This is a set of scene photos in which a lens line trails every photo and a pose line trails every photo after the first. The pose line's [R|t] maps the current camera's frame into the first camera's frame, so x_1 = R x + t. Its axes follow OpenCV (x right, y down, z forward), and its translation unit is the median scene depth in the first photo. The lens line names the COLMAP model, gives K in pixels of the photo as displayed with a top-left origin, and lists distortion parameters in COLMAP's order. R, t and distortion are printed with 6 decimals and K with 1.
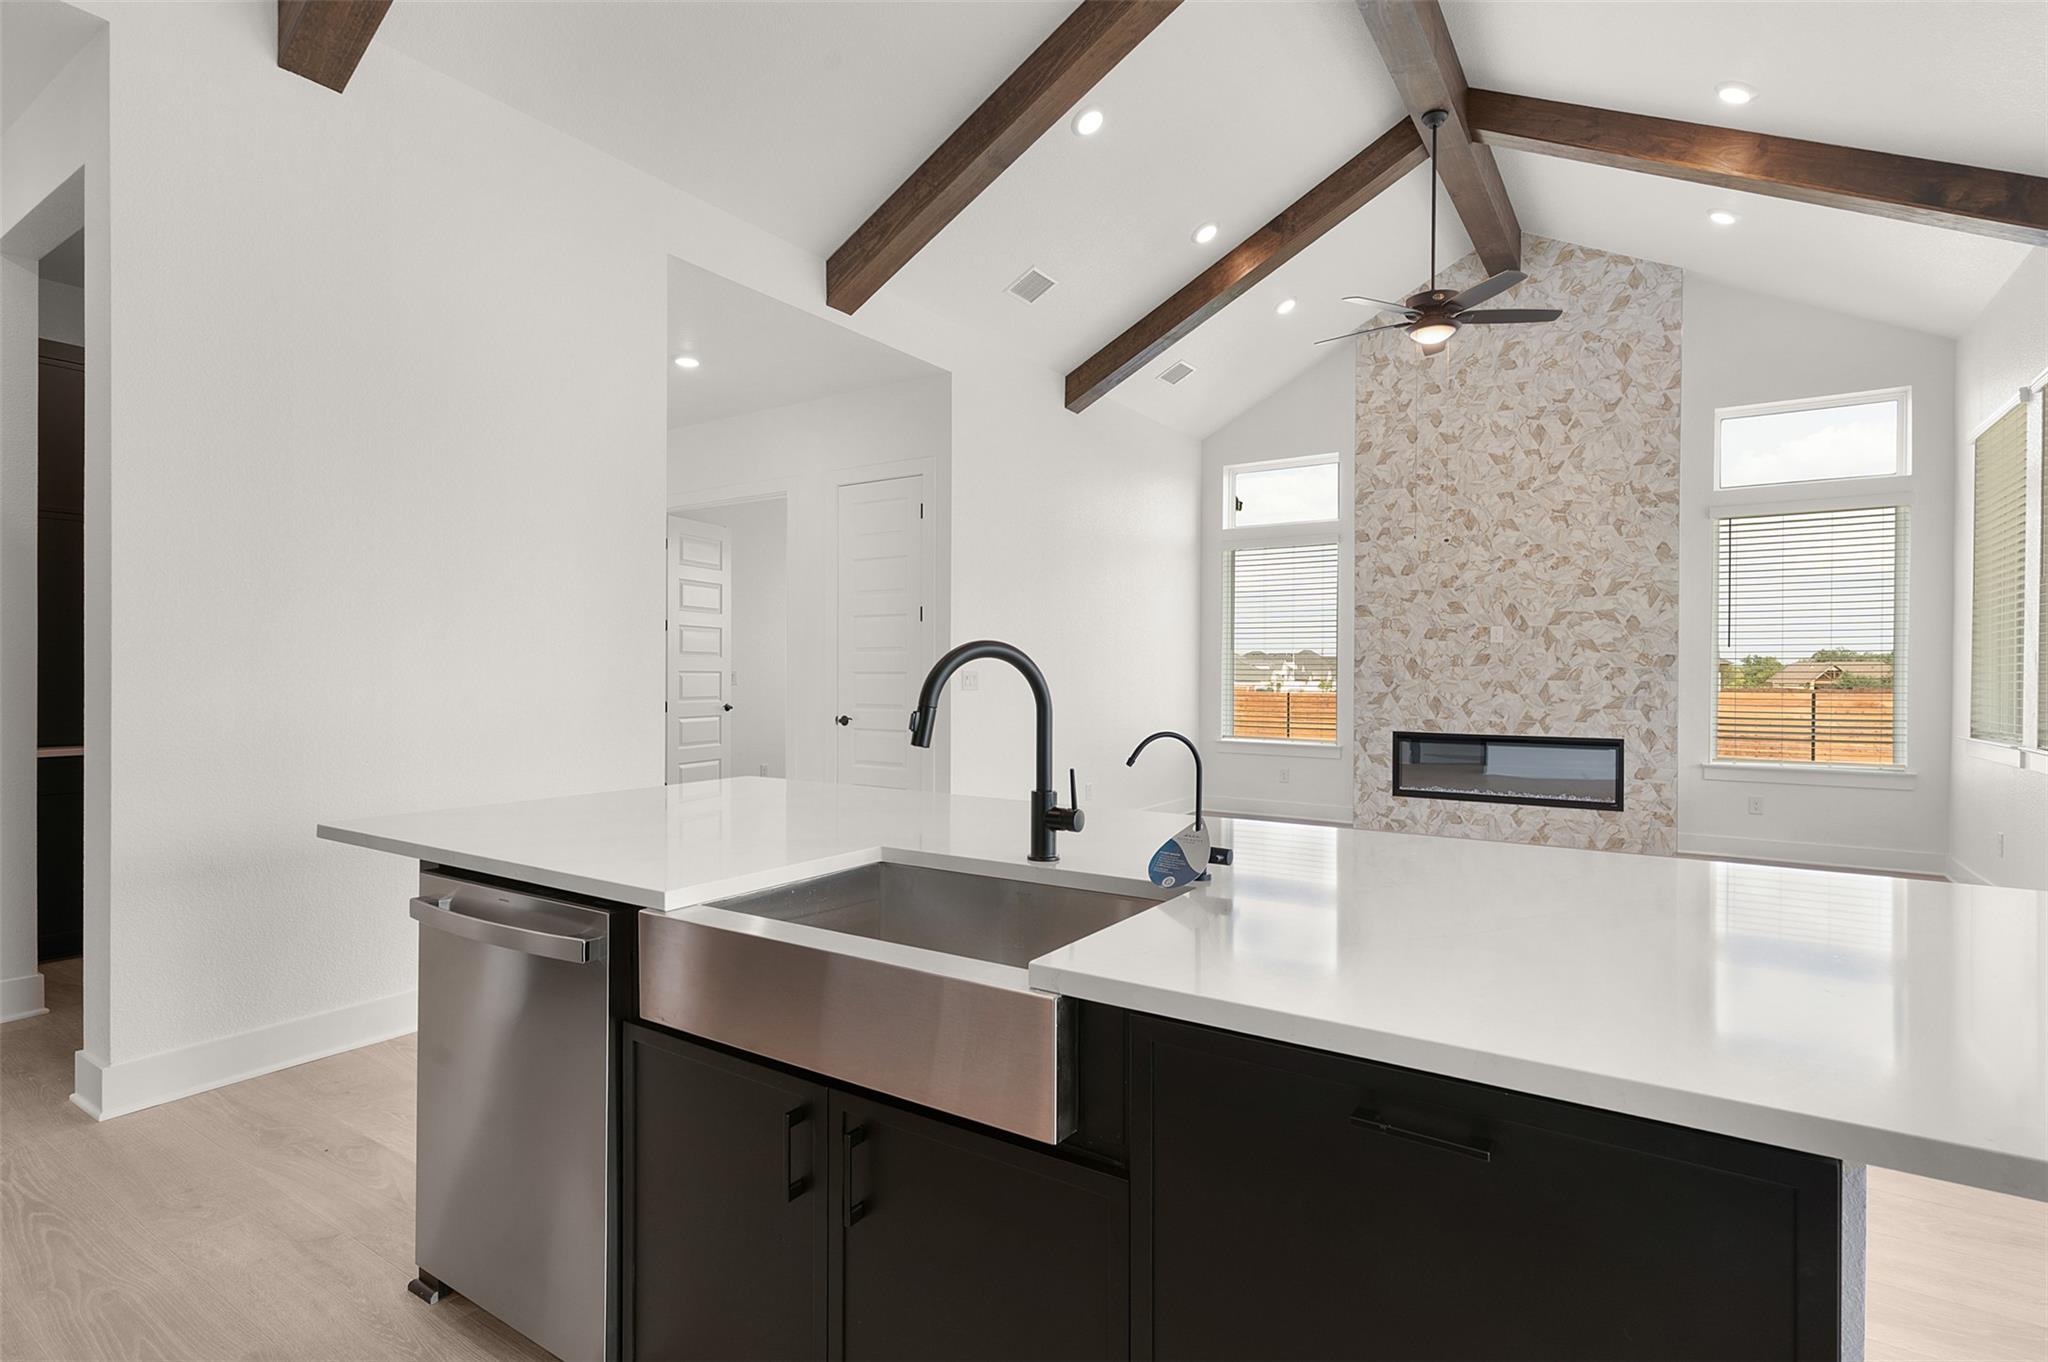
lens RADIAL K [[994.9, 0, 1018.0], [0, 994.9, 679.3], [0, 0, 1]] dist [0.002593, -0.000404]
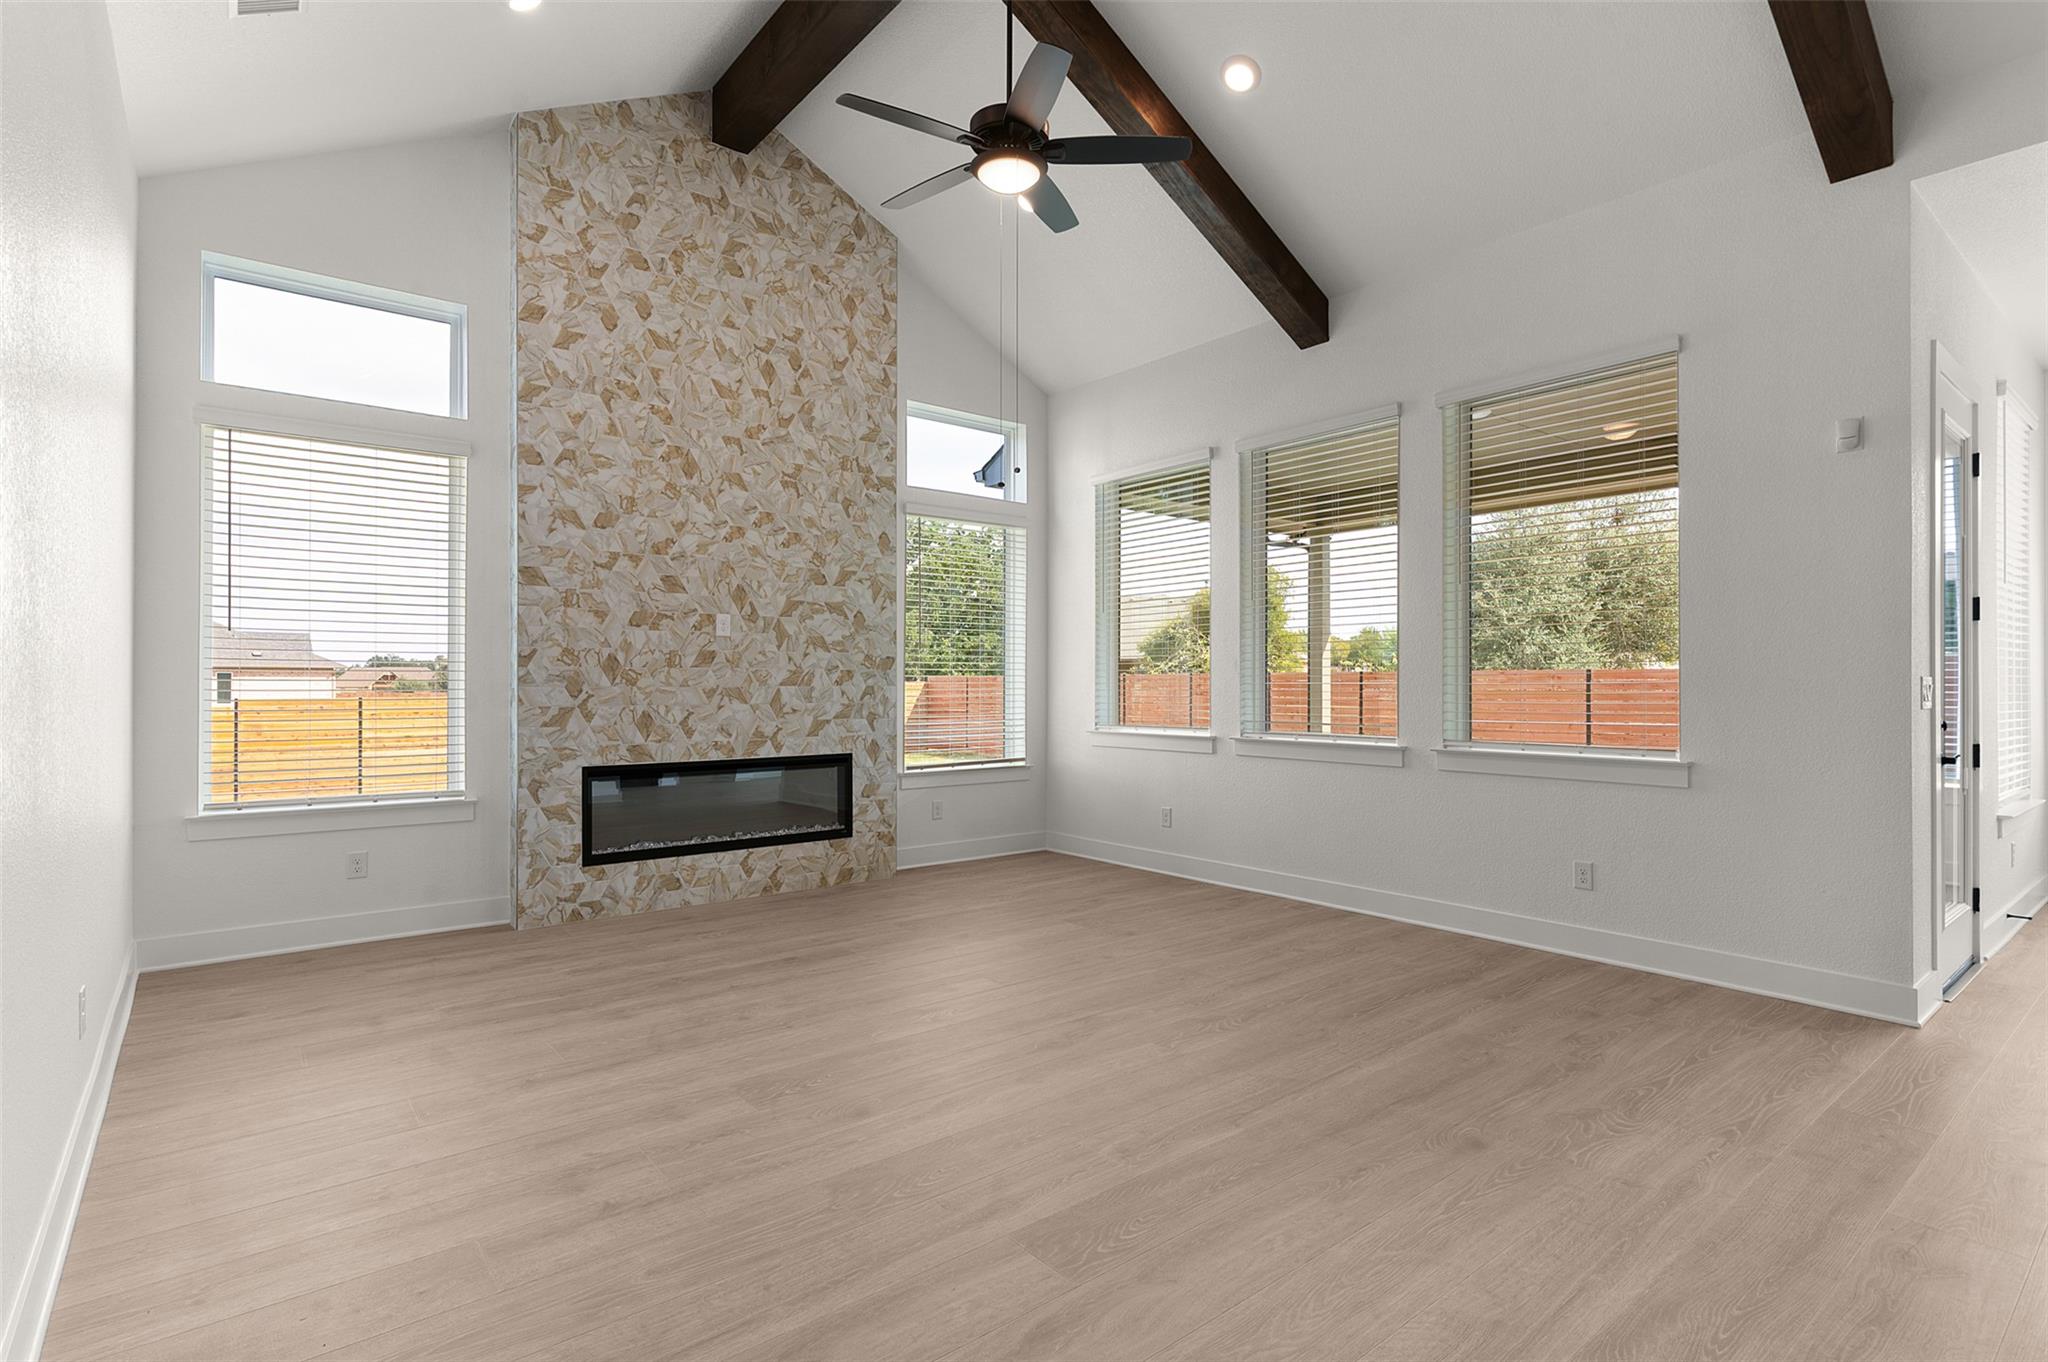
lens RADIAL K [[994.9, 0, 1018.0], [0, 994.9, 679.3], [0, 0, 1]] dist [0.002593, -0.000404]
pose [[0.300411, -0.001700, 0.953808, -0.165998], [0.006119, 0.999981, -0.000145, -0.002948], [-0.953790, 0.005880, 0.300415, 0.574721]]
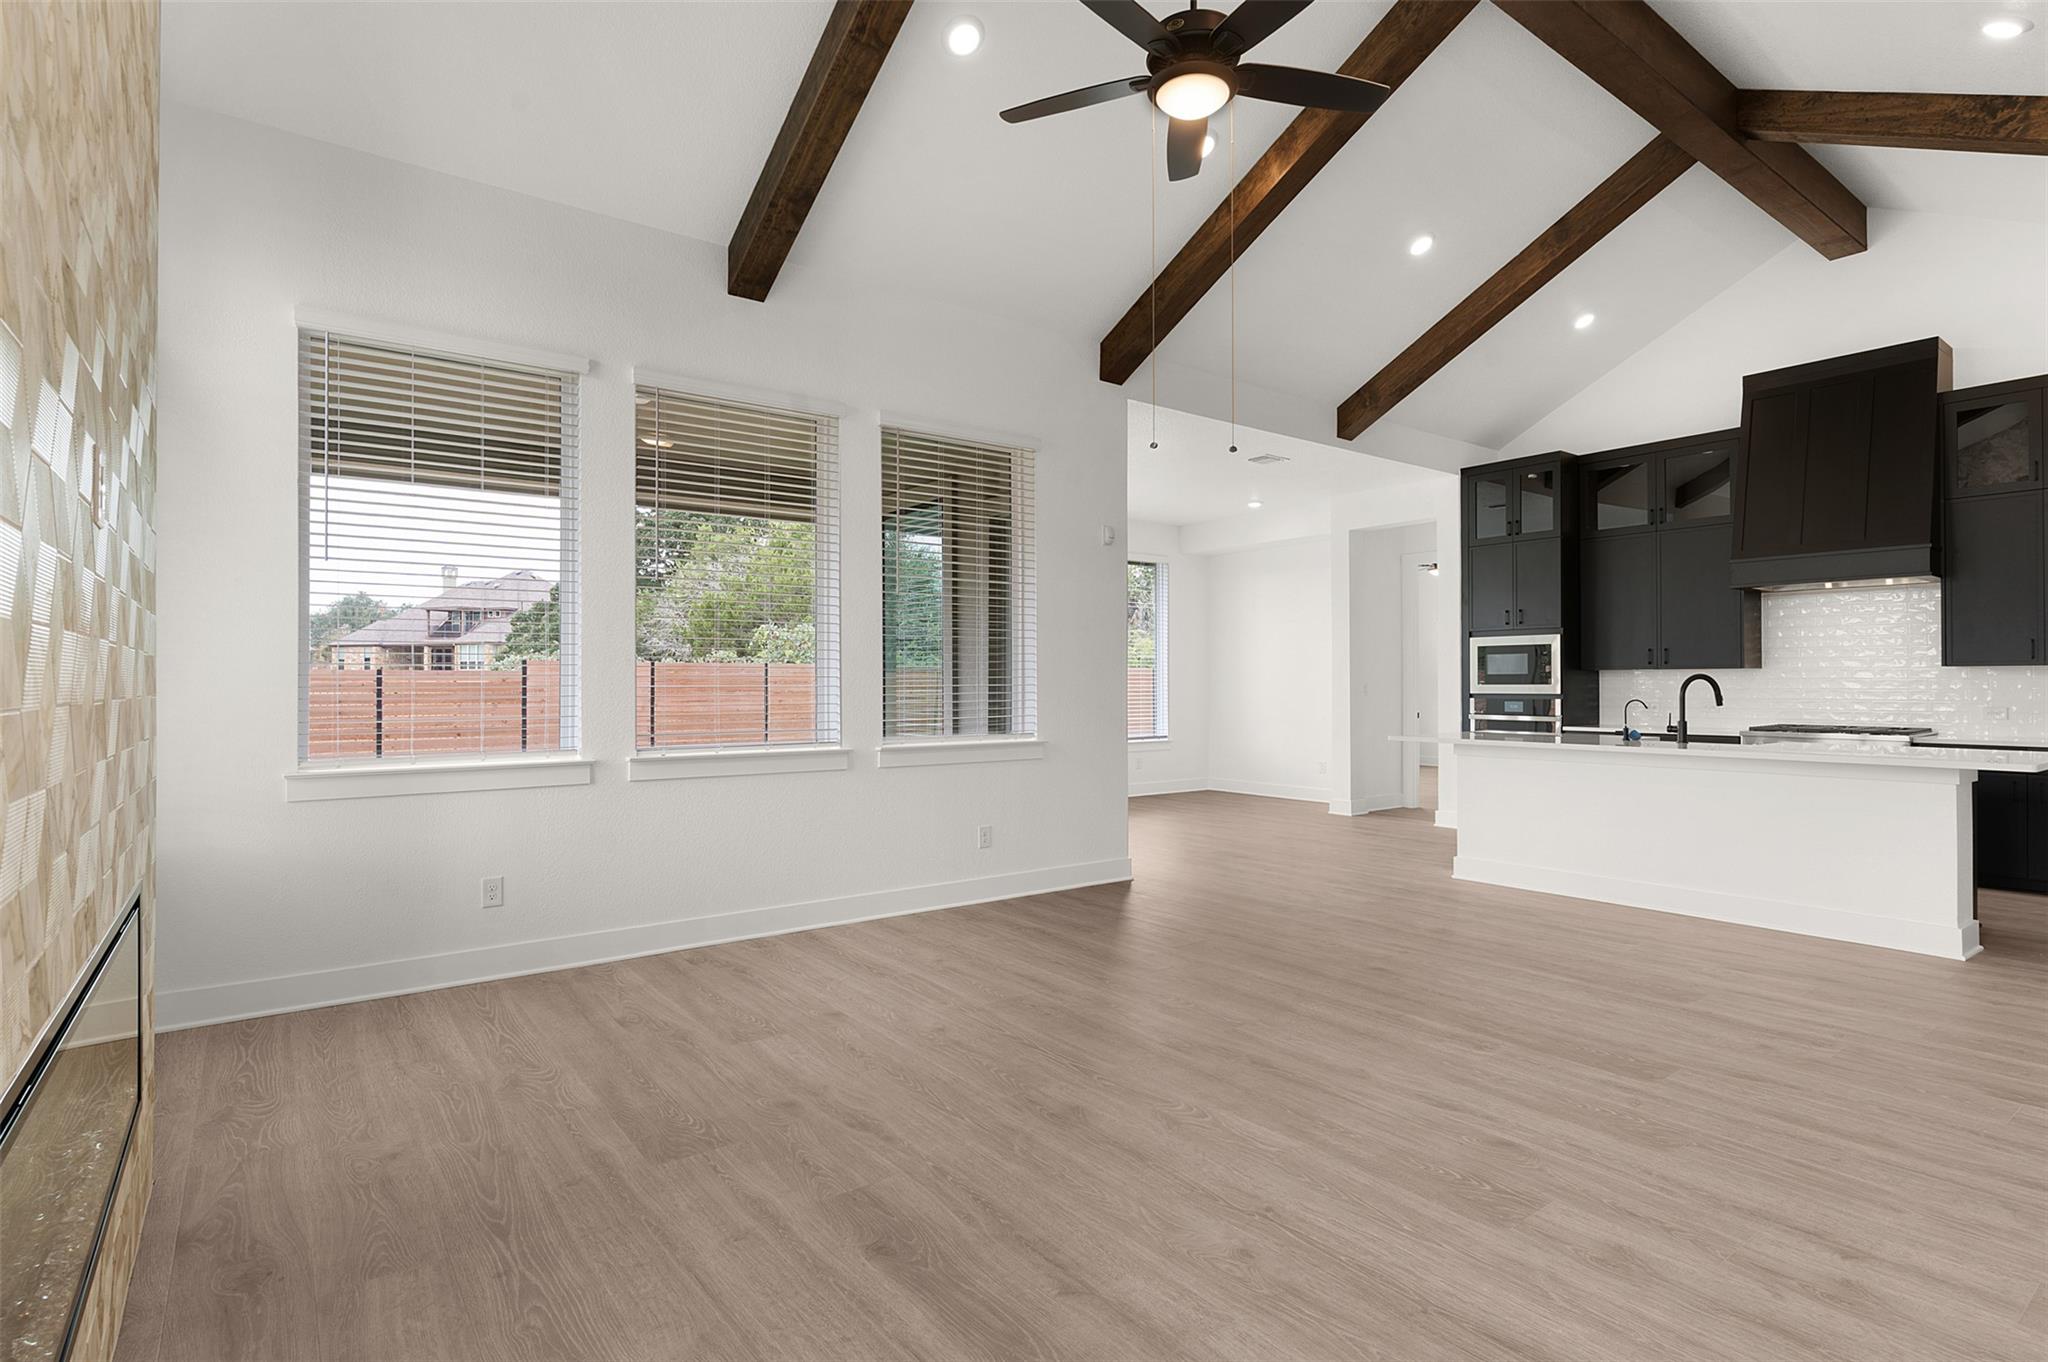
lens RADIAL K [[1016.6, 0, 1019.8], [0, 1016.6, 679.2], [0, 0, 1]] dist [-0.003536, 0.001229]
pose [[-0.942810, -0.002069, 0.333325, 0.226625], [-0.001659, 0.999997, 0.001513, -0.004552], [-0.333327, 0.000873, -0.942811, 1.155889]]
